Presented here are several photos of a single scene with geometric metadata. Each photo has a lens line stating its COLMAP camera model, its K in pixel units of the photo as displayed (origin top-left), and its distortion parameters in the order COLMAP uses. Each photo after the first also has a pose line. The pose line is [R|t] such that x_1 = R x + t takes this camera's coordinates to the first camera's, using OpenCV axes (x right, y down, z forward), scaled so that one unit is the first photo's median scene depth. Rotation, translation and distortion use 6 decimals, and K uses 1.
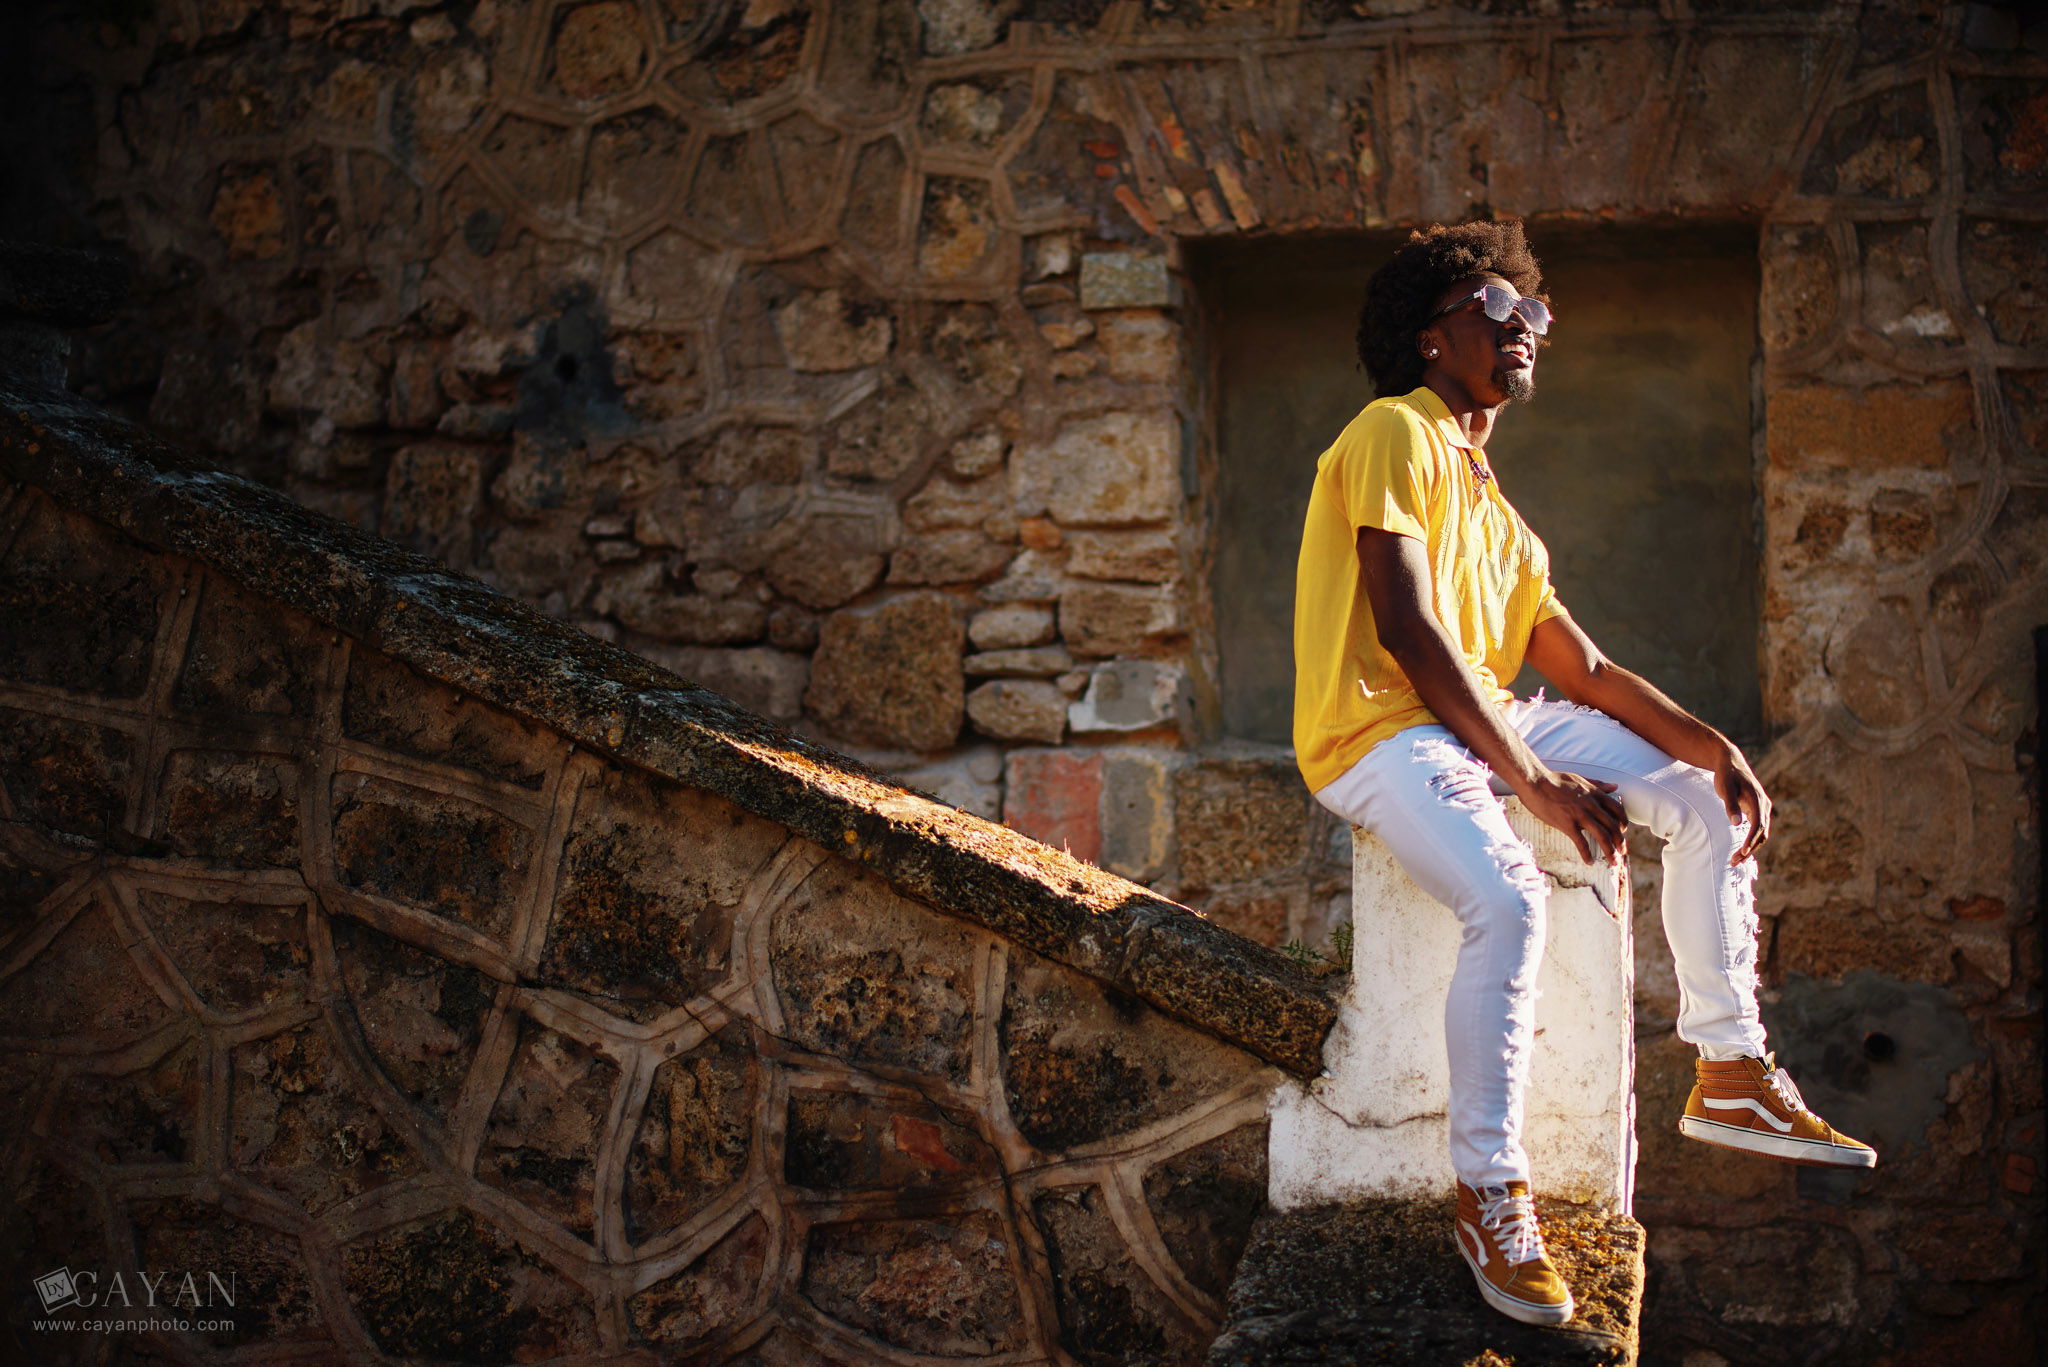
lens RADIAL K [[5698.8, 0, 1024.0], [0, 5698.8, 683.5], [0, 0, 1]] dist [0.147923, 0.747415]
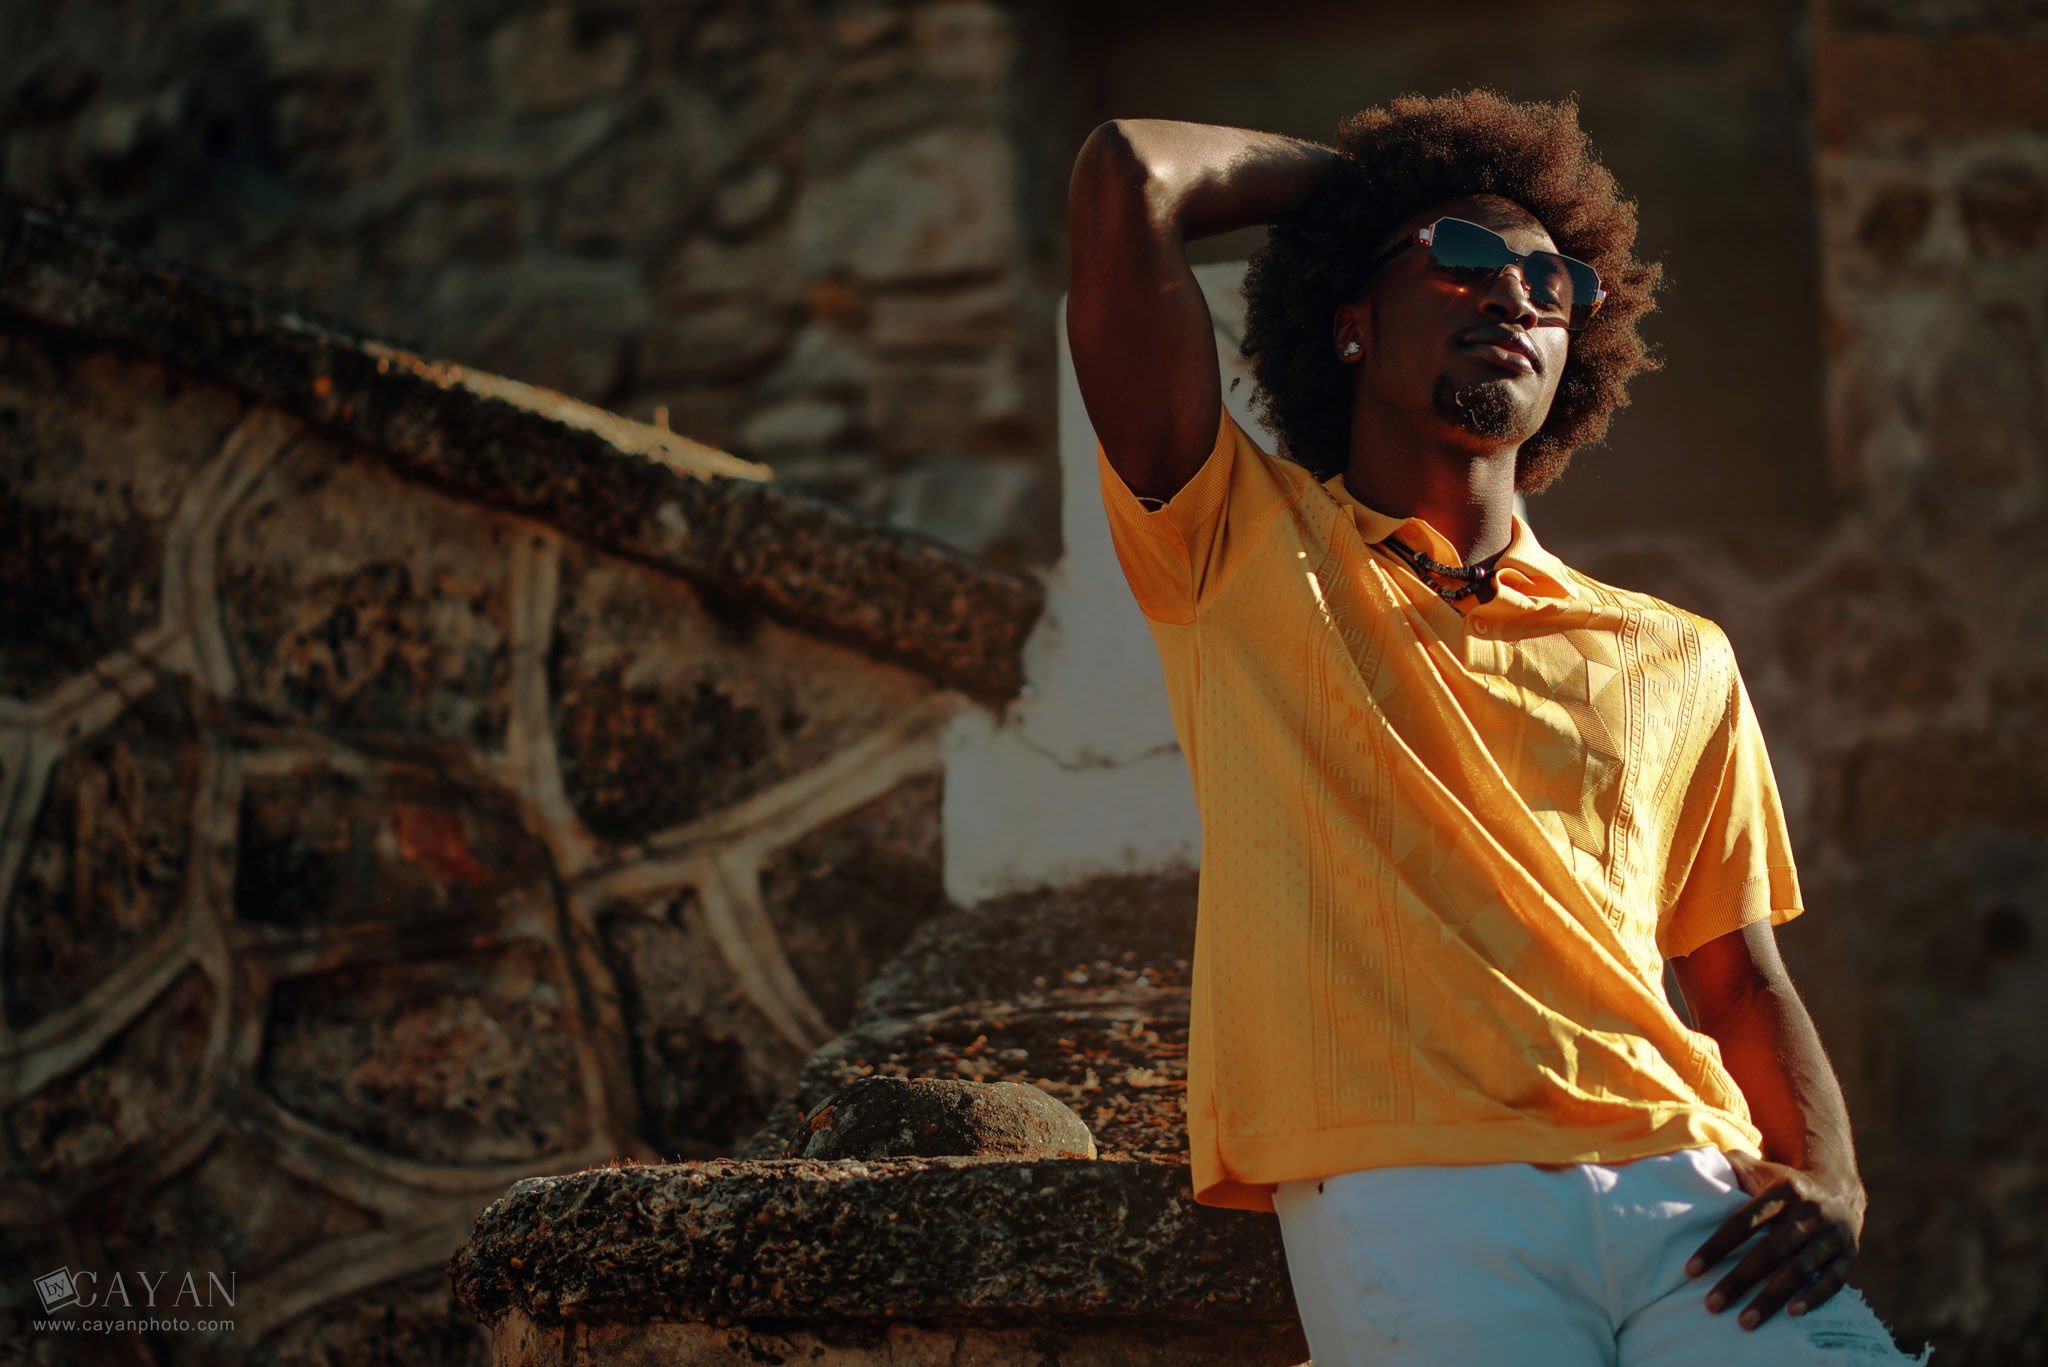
lens RADIAL K [[5698.8, 0, 1024.0], [0, 5698.8, 683.5], [0, 0, 1]] dist [0.147923, 0.747415]
pose [[0.997087, -0.030404, -0.069953, 0.095789], [0.020720, 0.990599, -0.135219, 0.151813], [0.073407, 0.133375, 0.988343, 0.350945]]
